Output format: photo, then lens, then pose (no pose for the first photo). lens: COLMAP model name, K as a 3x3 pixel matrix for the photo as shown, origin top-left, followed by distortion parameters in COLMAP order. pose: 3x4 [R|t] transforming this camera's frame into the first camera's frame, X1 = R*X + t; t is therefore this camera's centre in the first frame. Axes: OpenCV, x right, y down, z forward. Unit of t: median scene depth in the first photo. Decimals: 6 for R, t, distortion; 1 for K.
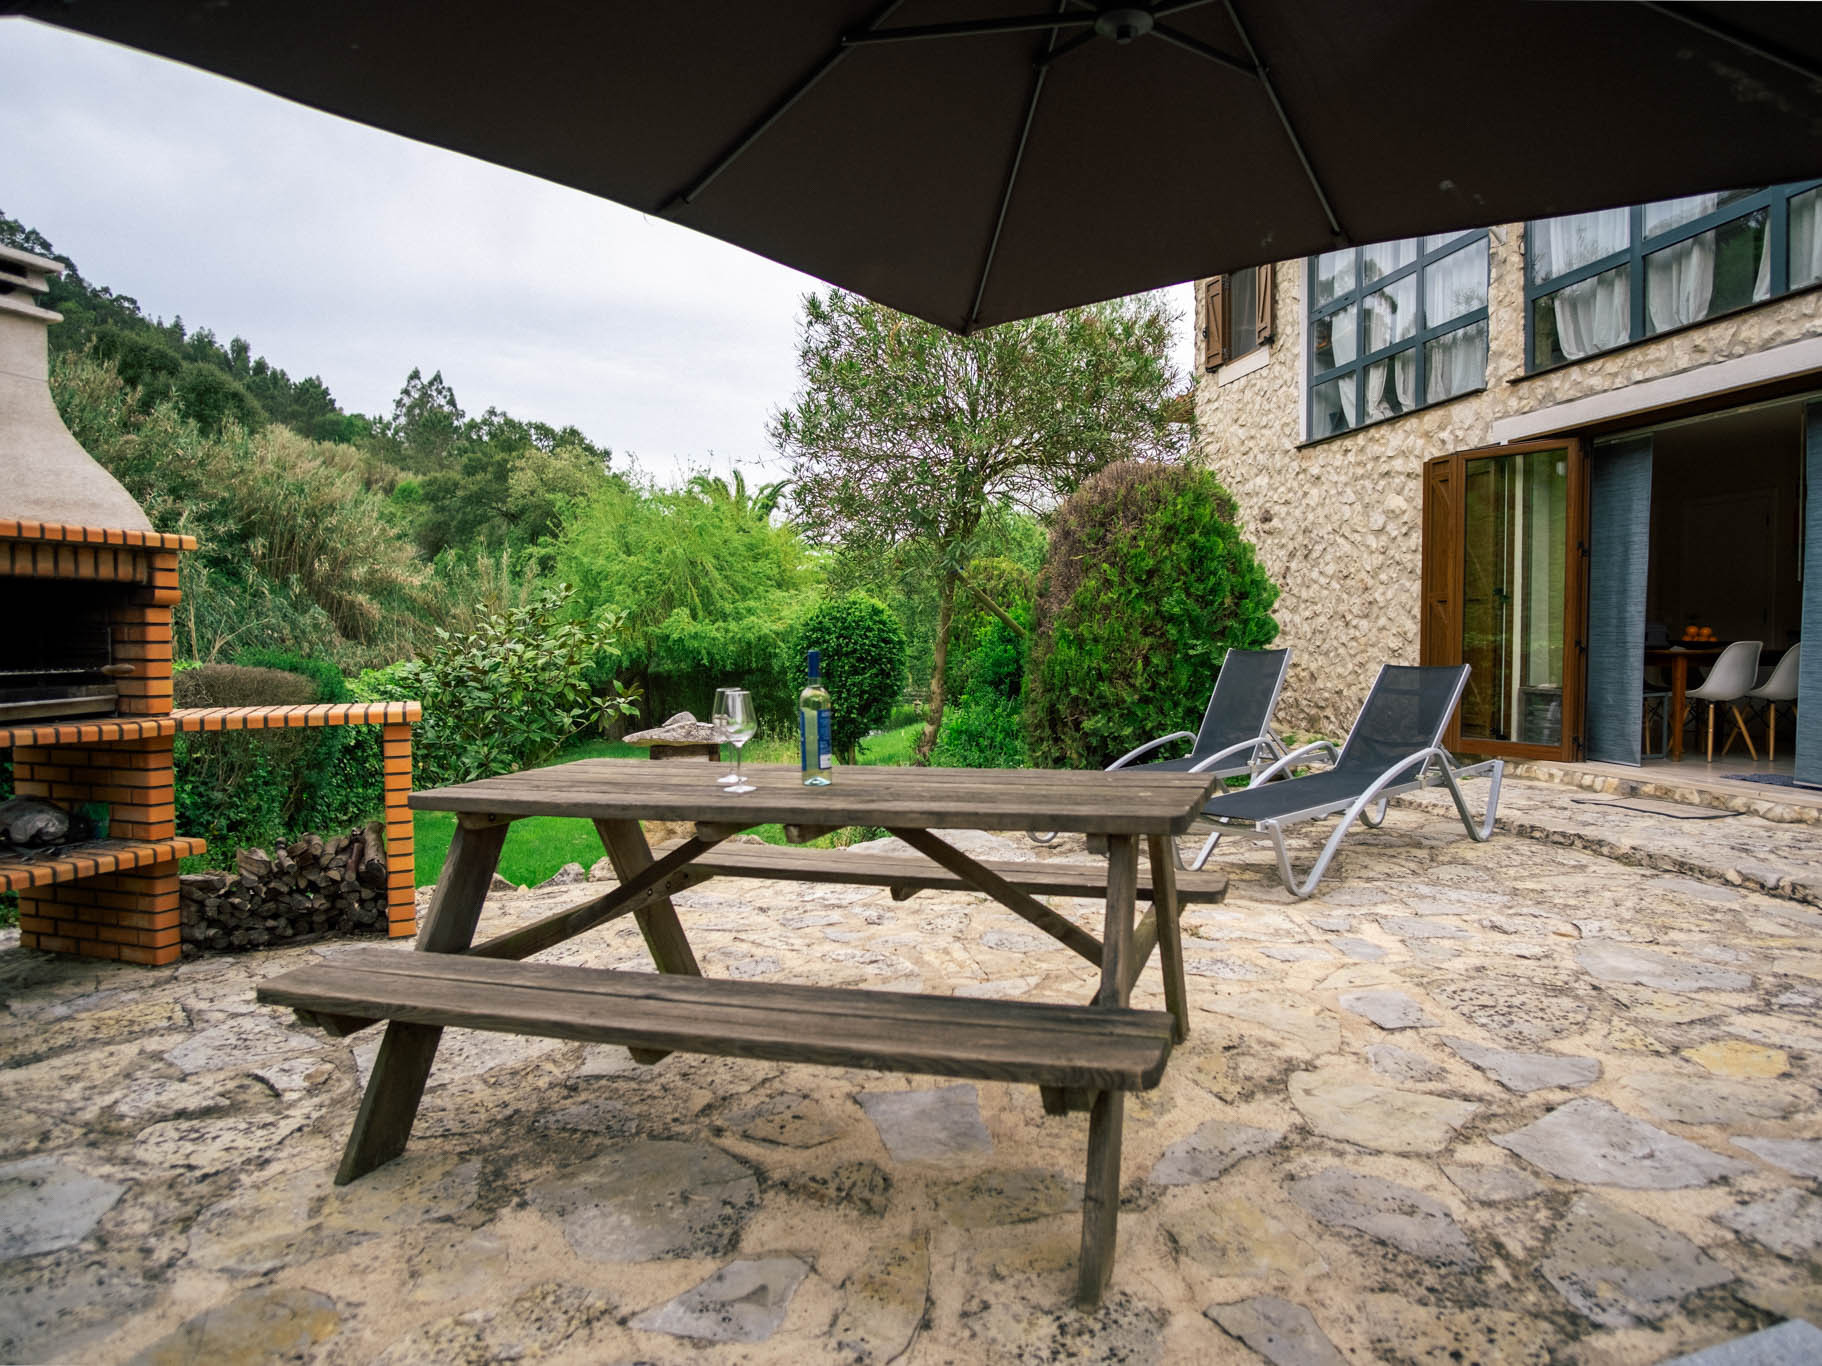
lens RADIAL K [[1172.8, 0, 911.0], [0, 1172.8, 683.0], [0, 0, 1]] dist [-0.031267, 0.004474]
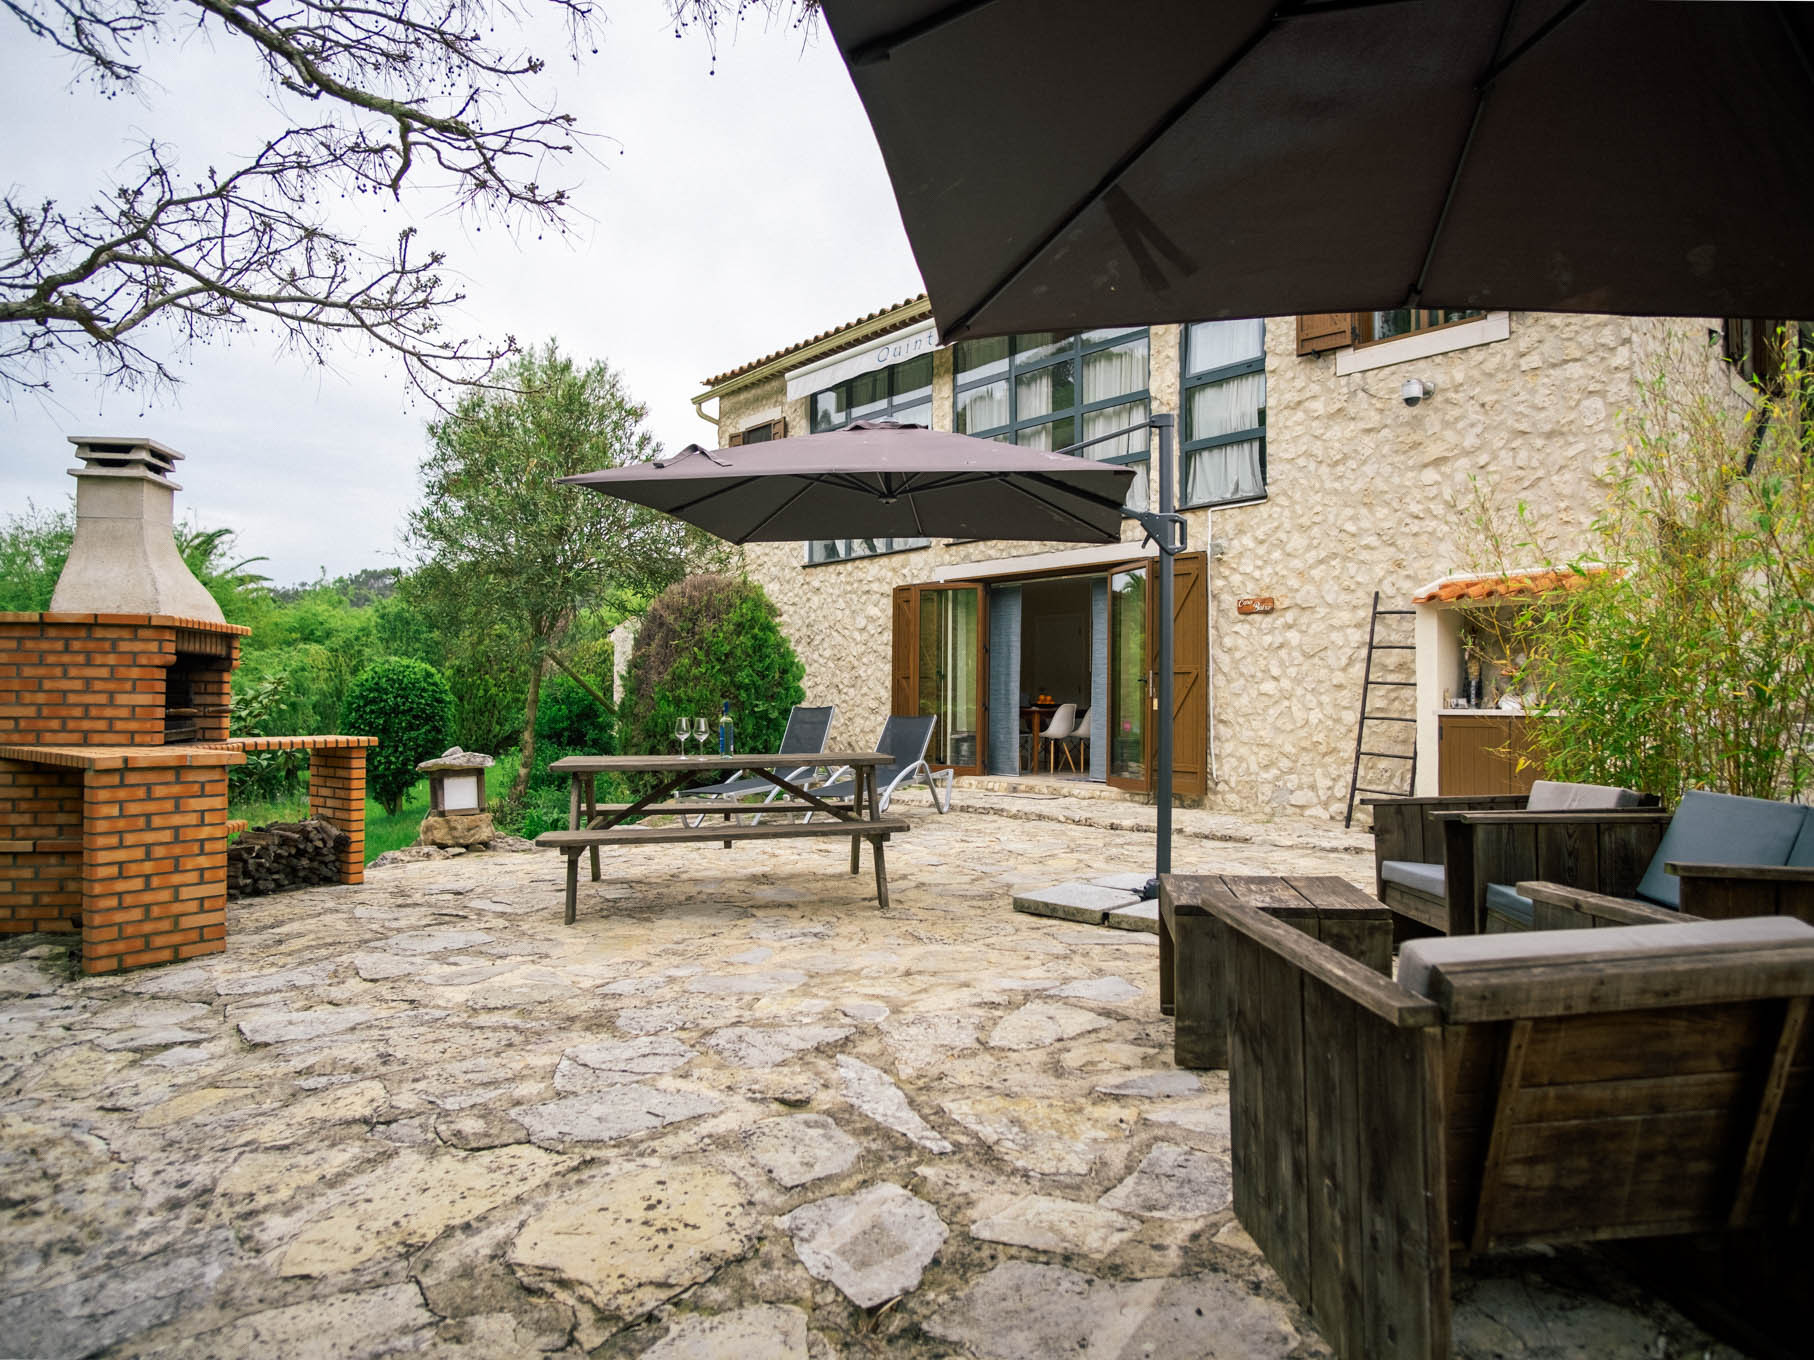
lens RADIAL K [[1091.5, 0, 907.3], [0, 1091.5, 673.2], [0, 0, 1]] dist [-0.030283, 0.005111]
pose [[0.890787, 0.020269, 0.453968, -0.212590], [0.009009, 0.998021, -0.062236, 0.015497], [-0.454331, 0.059529, 0.888842, -0.312450]]
